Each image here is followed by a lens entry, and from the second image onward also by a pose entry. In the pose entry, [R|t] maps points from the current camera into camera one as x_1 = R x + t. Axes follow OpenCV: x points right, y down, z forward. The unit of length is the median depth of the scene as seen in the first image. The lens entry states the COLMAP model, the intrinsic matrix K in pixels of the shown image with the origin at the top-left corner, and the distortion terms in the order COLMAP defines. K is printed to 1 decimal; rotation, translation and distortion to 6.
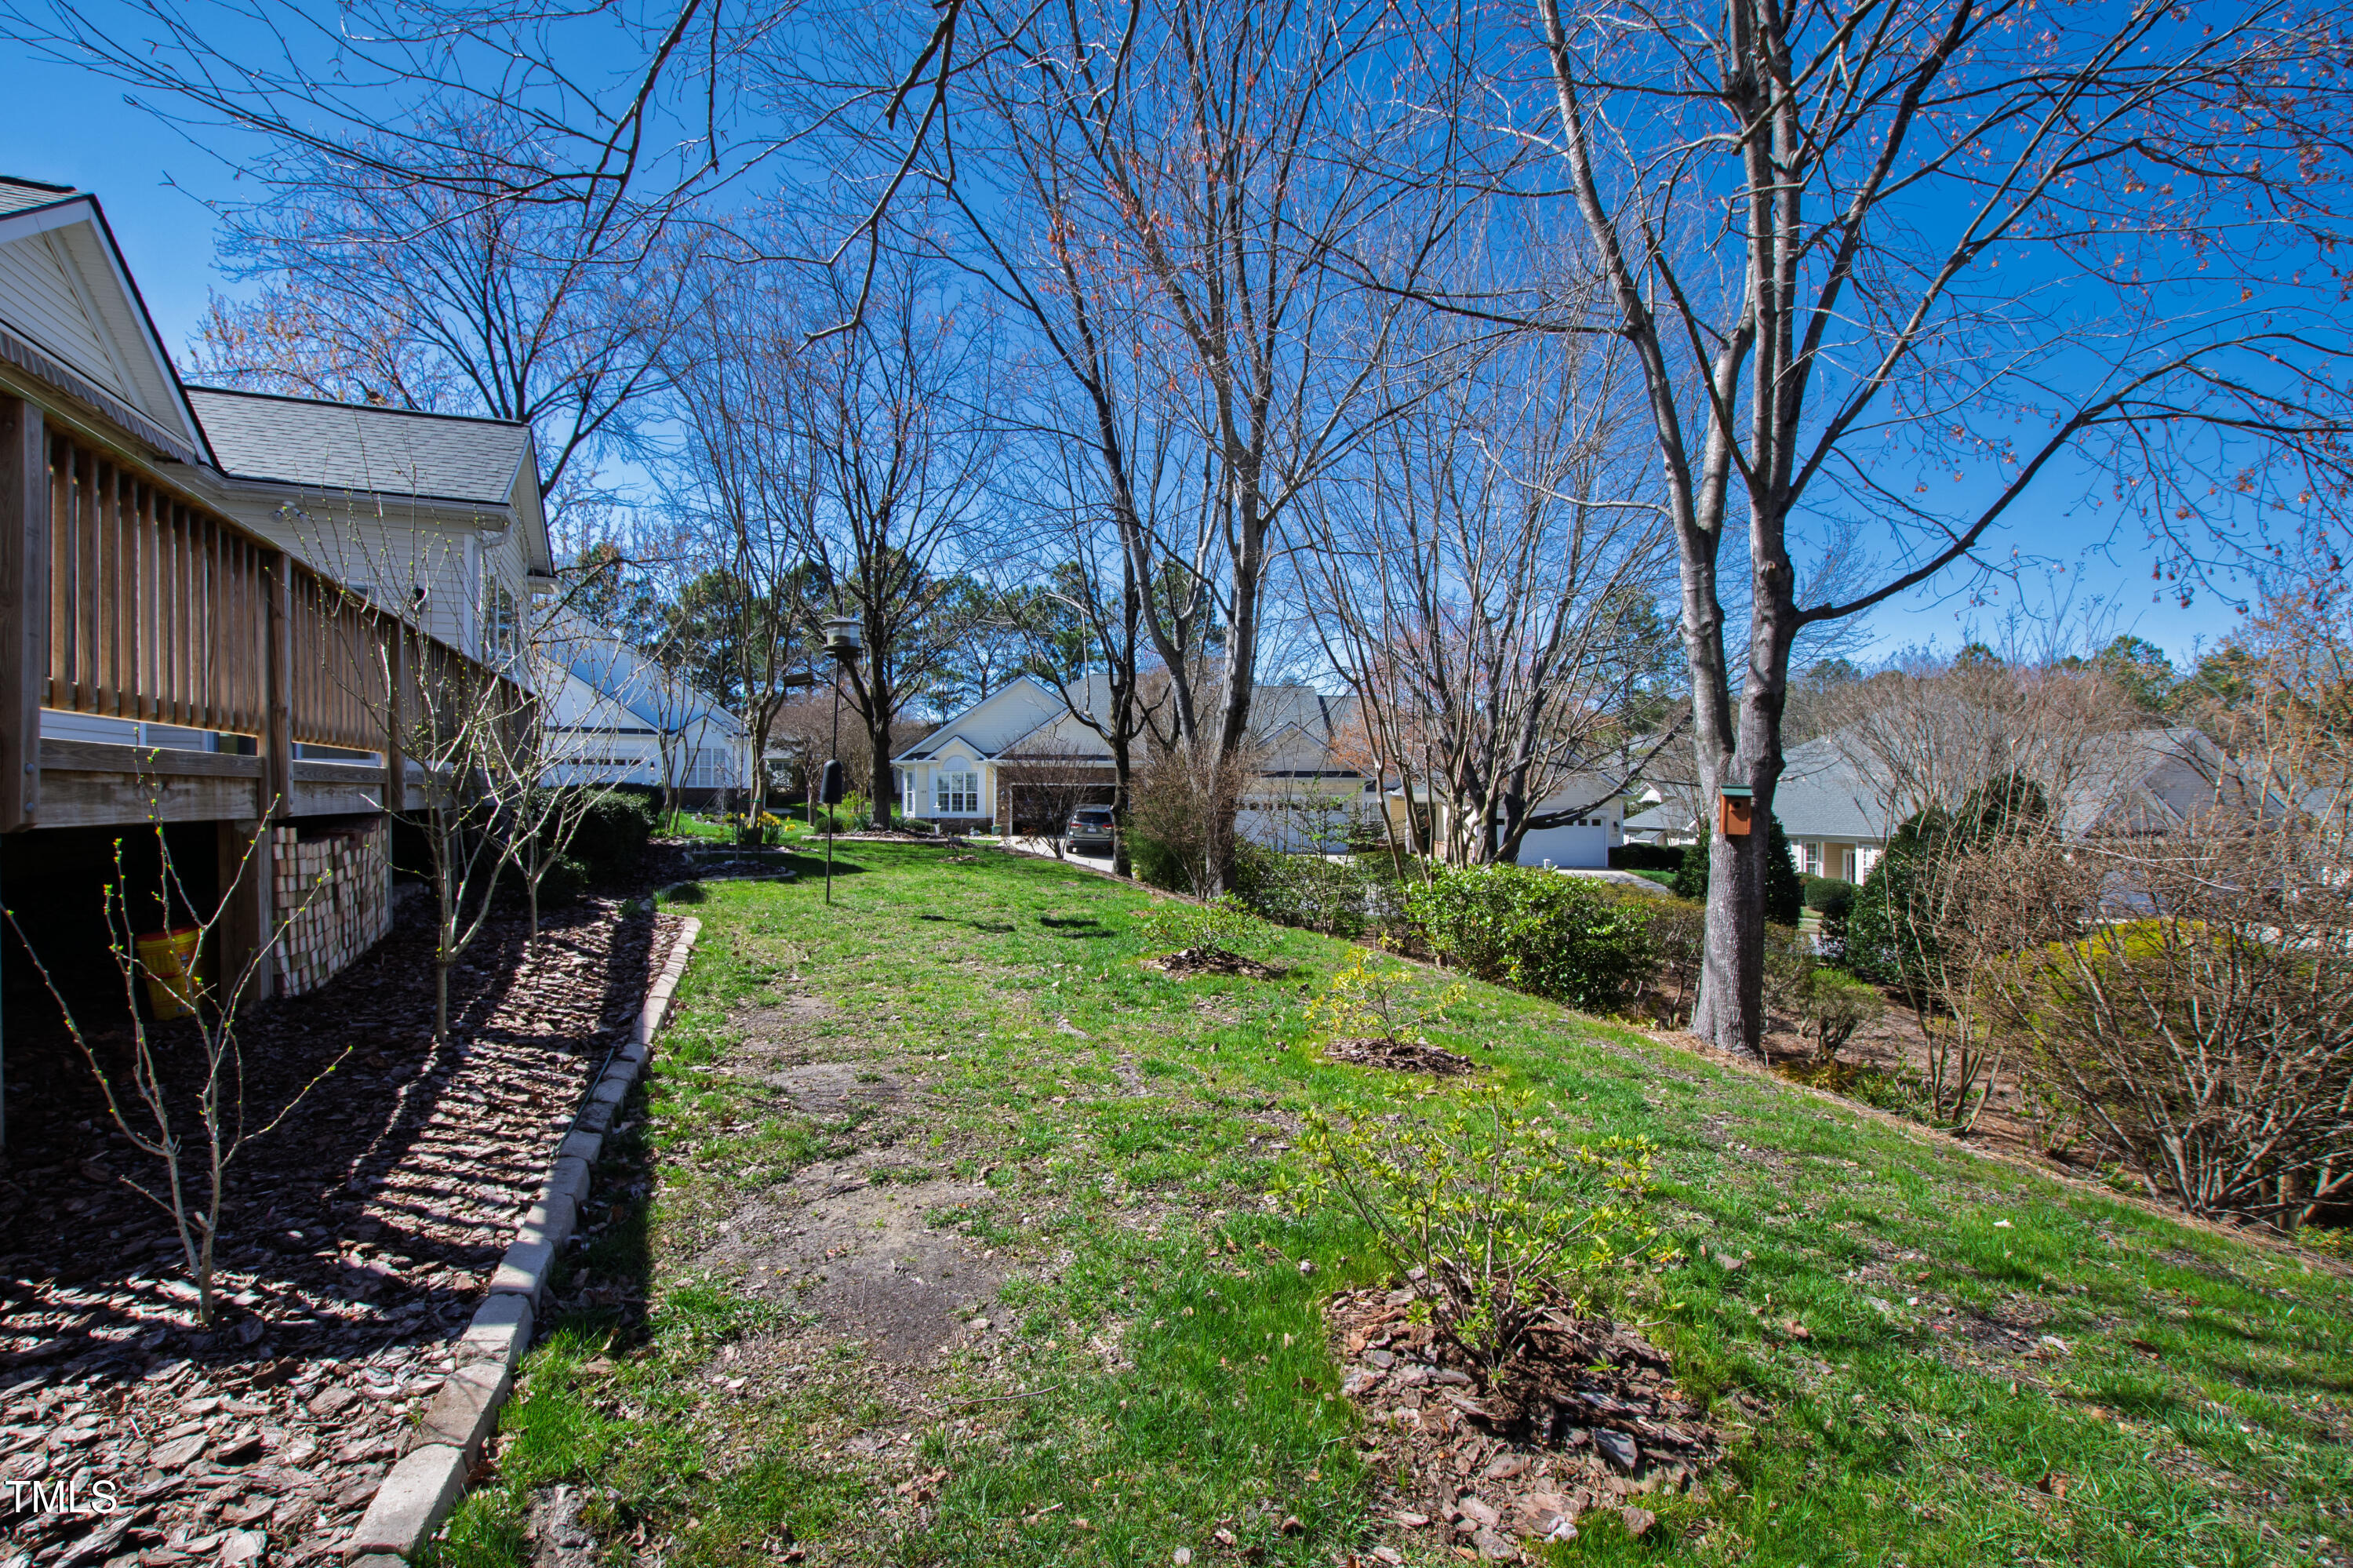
lens RADIAL K [[1035.5, 0, 1170.8], [0, 1035.5, 795.9], [0, 0, 1]] dist [-0.019982, -0.000038]
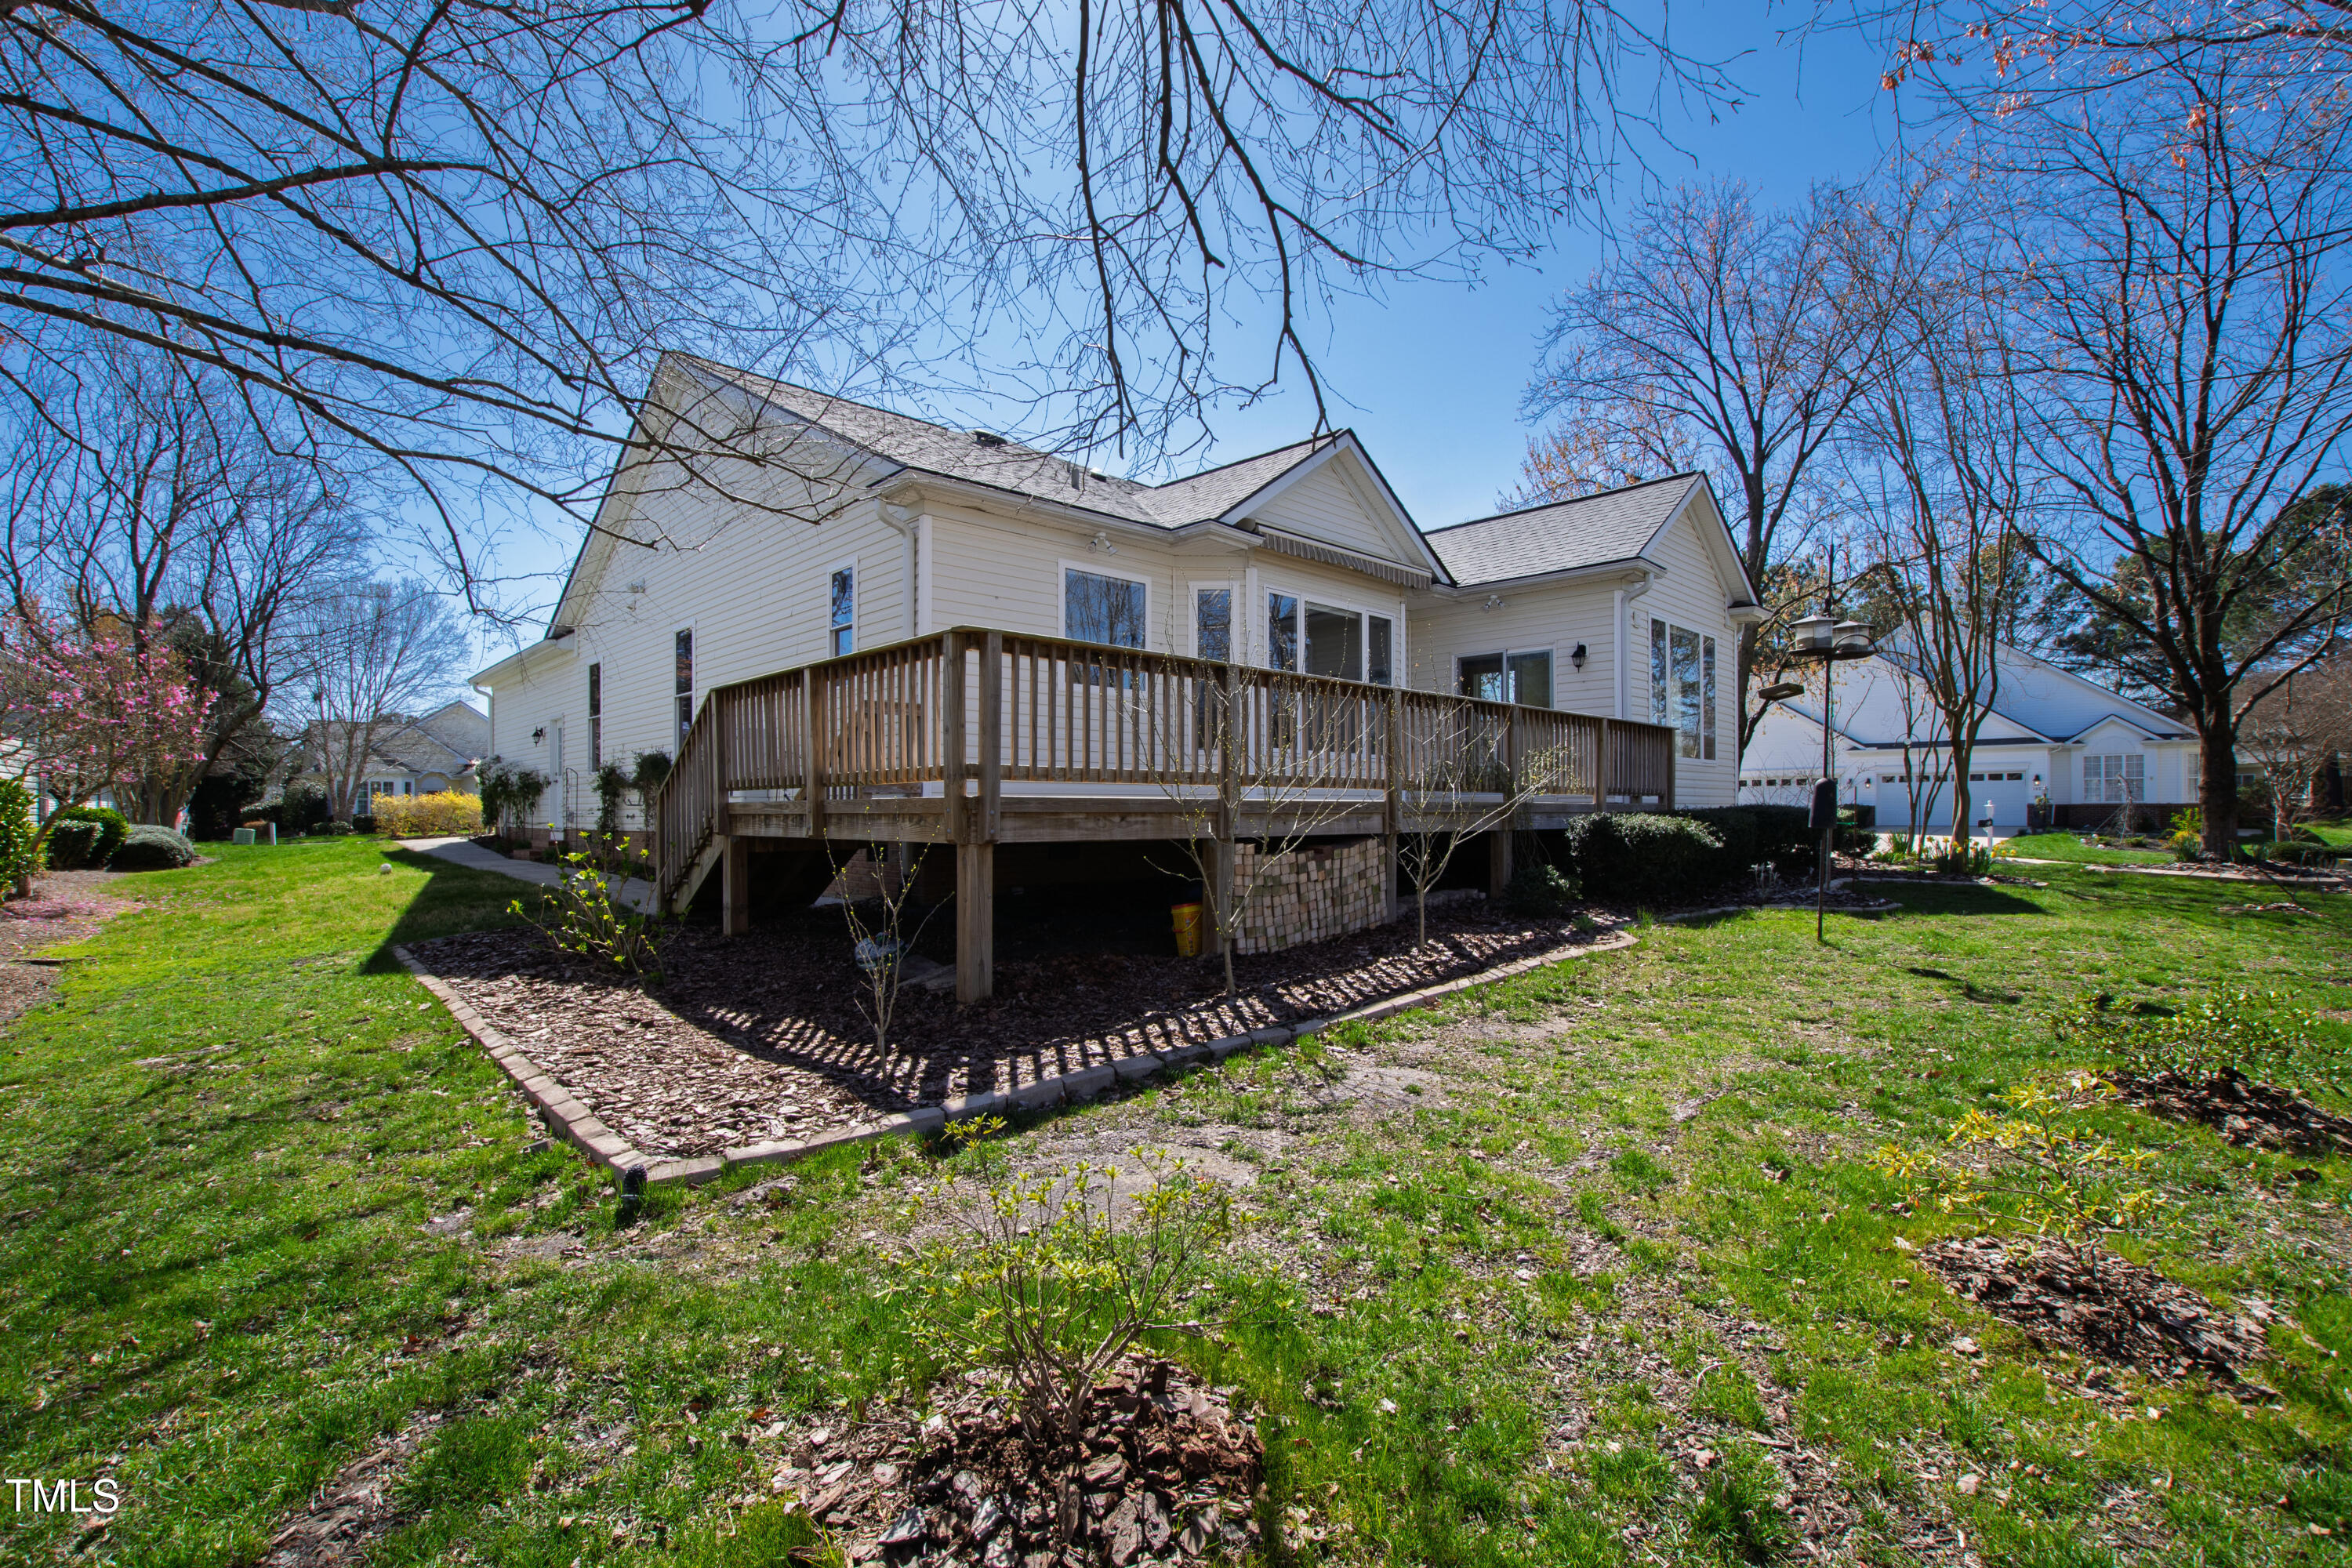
lens RADIAL K [[1035.0, 0, 1170.3], [0, 1035.0, 795.9], [0, 0, 1]] dist [-0.019982, -0.000038]
pose [[0.346851, -0.027212, -0.937526, 0.814468], [0.008211, 0.999629, -0.025976, -0.002588], [0.937884, 0.001311, 0.346945, 0.521348]]
